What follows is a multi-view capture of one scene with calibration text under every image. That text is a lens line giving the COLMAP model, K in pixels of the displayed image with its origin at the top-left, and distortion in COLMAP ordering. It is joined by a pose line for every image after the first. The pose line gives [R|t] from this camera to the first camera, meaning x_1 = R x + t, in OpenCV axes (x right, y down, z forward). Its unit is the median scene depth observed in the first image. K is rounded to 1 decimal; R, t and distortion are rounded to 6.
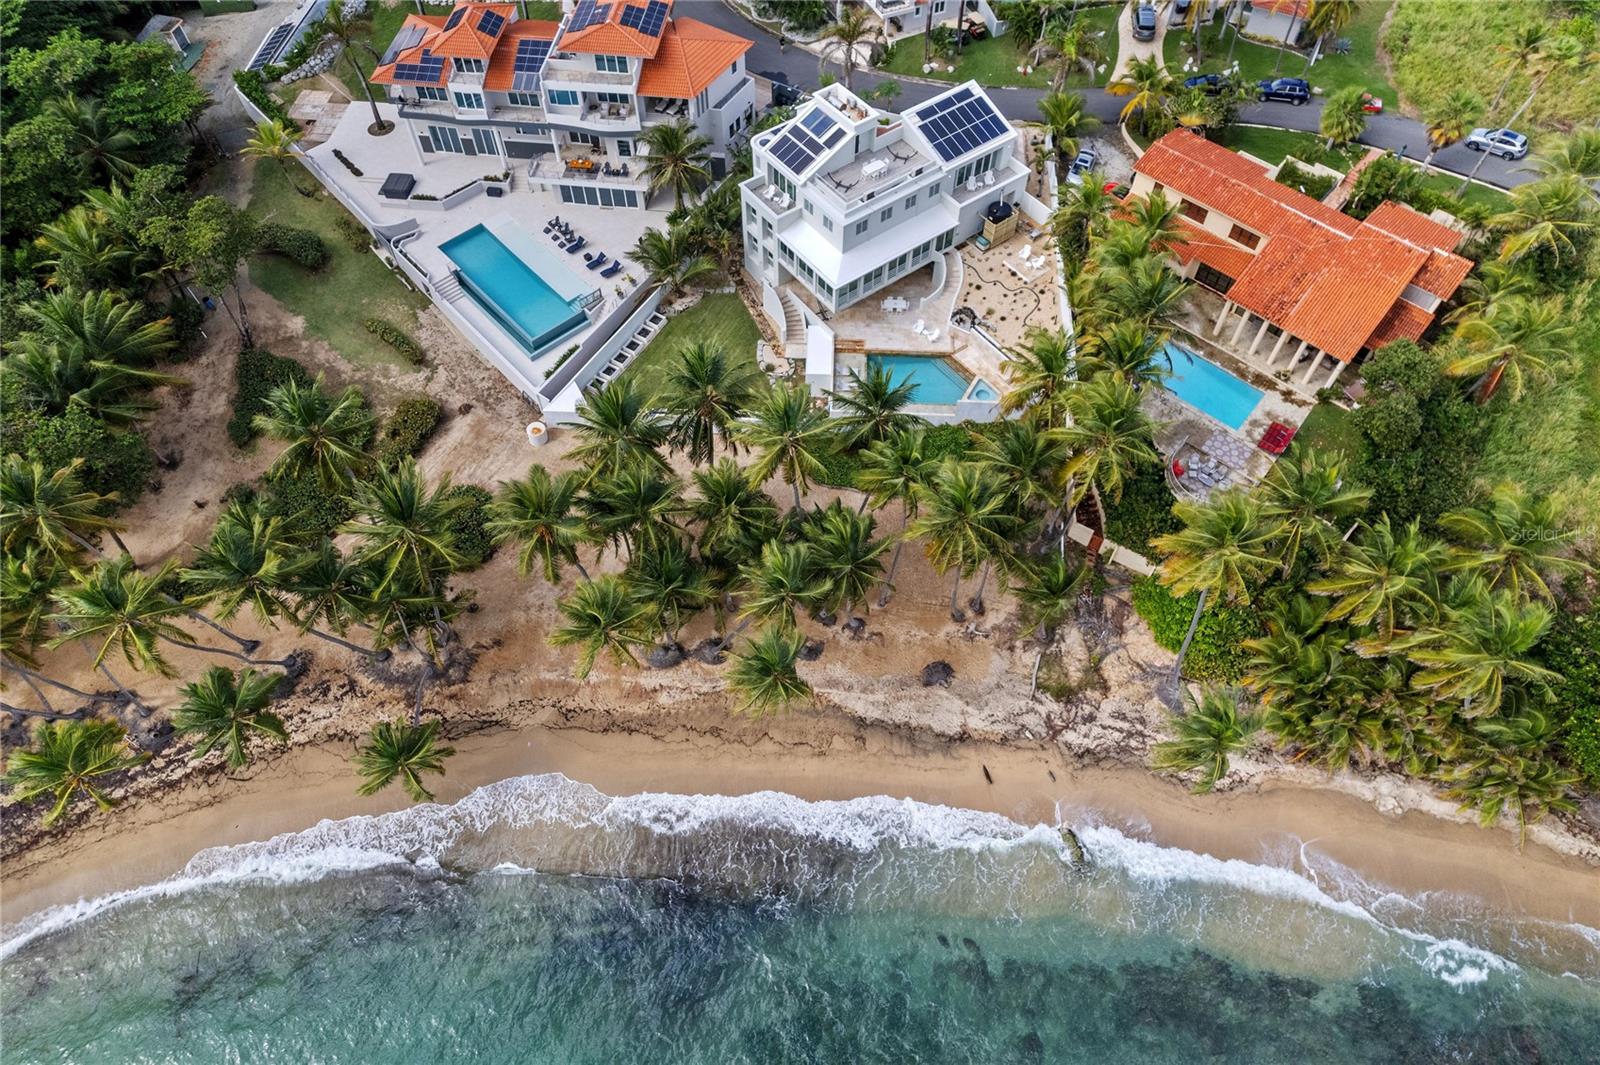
lens RADIAL K [[1056.1, 0, 804.8], [0, 1056.1, 535.9], [0, 0, 1]] dist [-0.071728, 0.072400]
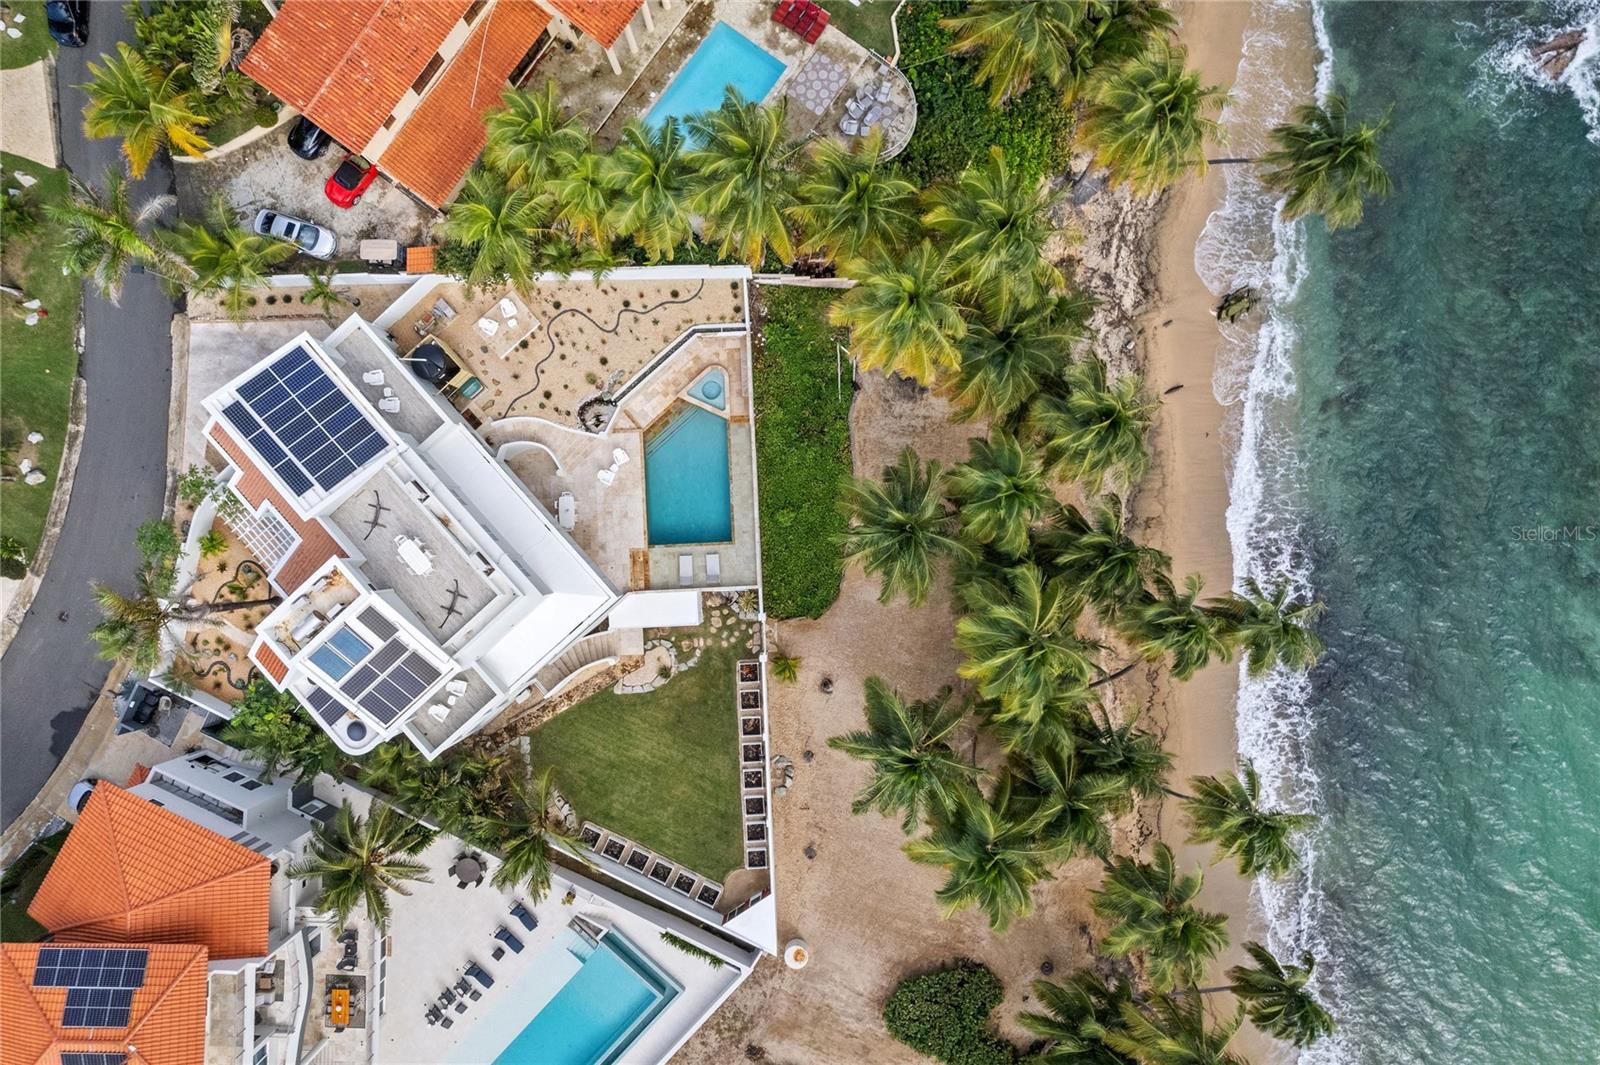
lens RADIAL K [[1056.1, 0, 804.8], [0, 1056.1, 535.9], [0, 0, 1]] dist [-0.071728, 0.072400]
pose [[-0.084245, -0.996416, -0.007665, 0.062465], [0.825608, -0.074106, 0.559356, -0.500434], [-0.557919, 0.040795, 0.828892, 0.326475]]
